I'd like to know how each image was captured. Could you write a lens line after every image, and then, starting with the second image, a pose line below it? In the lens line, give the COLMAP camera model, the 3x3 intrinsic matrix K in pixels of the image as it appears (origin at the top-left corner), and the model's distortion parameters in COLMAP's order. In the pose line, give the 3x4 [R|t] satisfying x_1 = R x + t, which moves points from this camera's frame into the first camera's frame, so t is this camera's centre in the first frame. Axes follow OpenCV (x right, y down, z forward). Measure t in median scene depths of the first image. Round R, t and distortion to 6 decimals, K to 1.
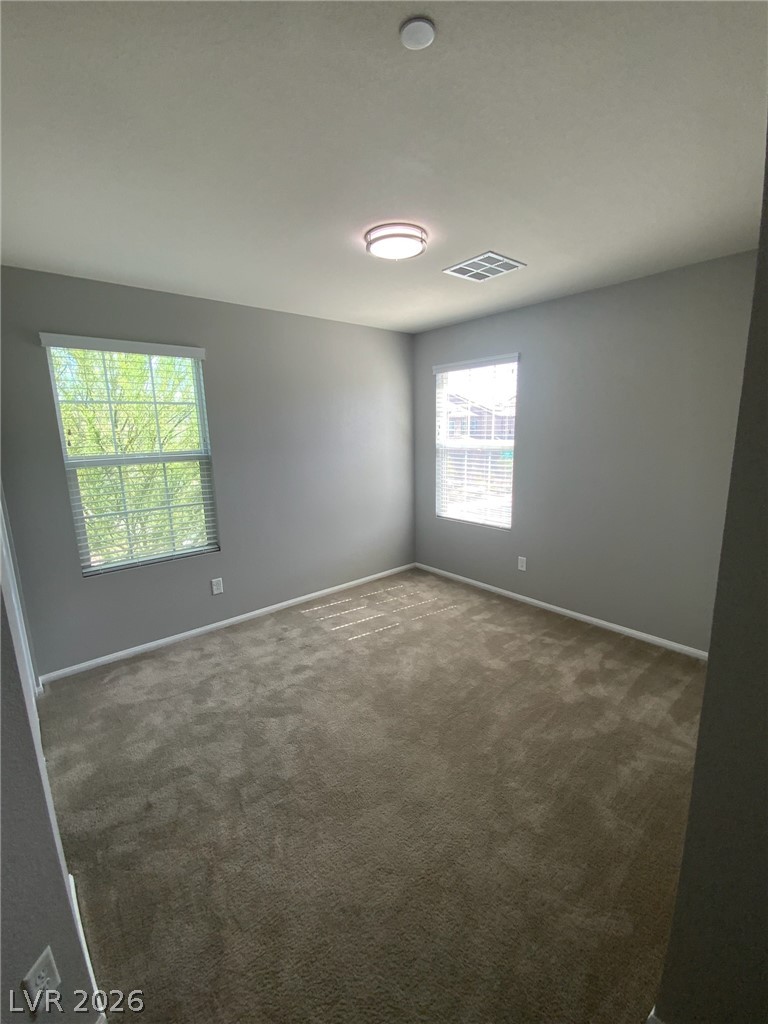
lens RADIAL K [[417.3, 0, 388.6], [0, 417.3, 517.2], [0, 0, 1]] dist [0.012738, -0.010606]
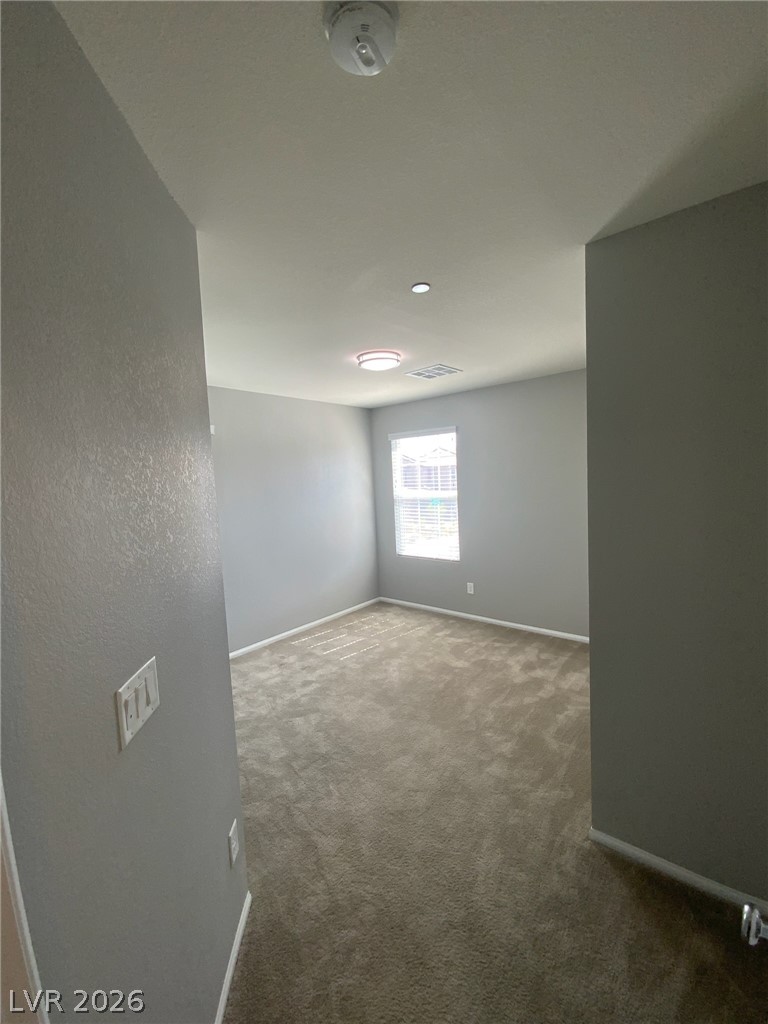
lens RADIAL K [[417.3, 0, 387.3], [0, 417.3, 520.0], [0, 0, 1]] dist [0.012738, -0.010606]
pose [[0.986051, -0.040924, 0.161331, -0.147992], [0.058730, 0.992502, -0.107195, 0.035114], [-0.155735, 0.115175, 0.981061, -0.257112]]
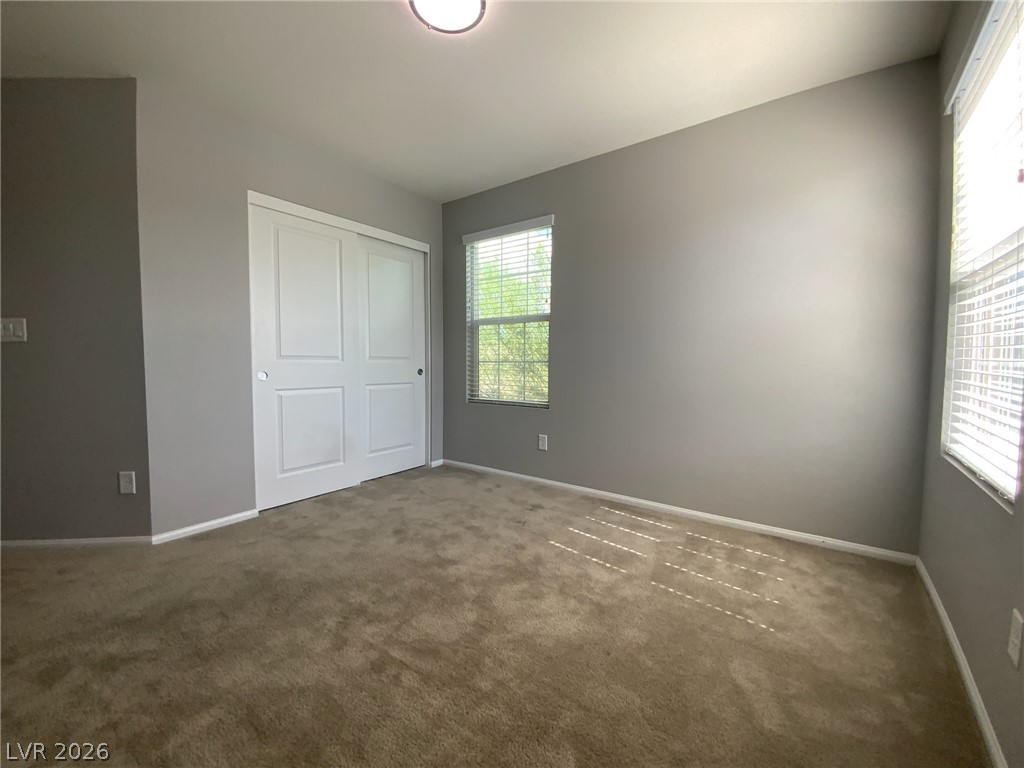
lens RADIAL K [[417.3, 0, 505.5], [0, 417.3, 382.5], [0, 0, 1]] dist [0.012738, -0.010606]
pose [[0.209402, 0.078085, -0.974707, 0.622710], [-0.205495, 0.978060, 0.034206, 0.006767], [0.955993, 0.193135, 0.220854, 0.740625]]
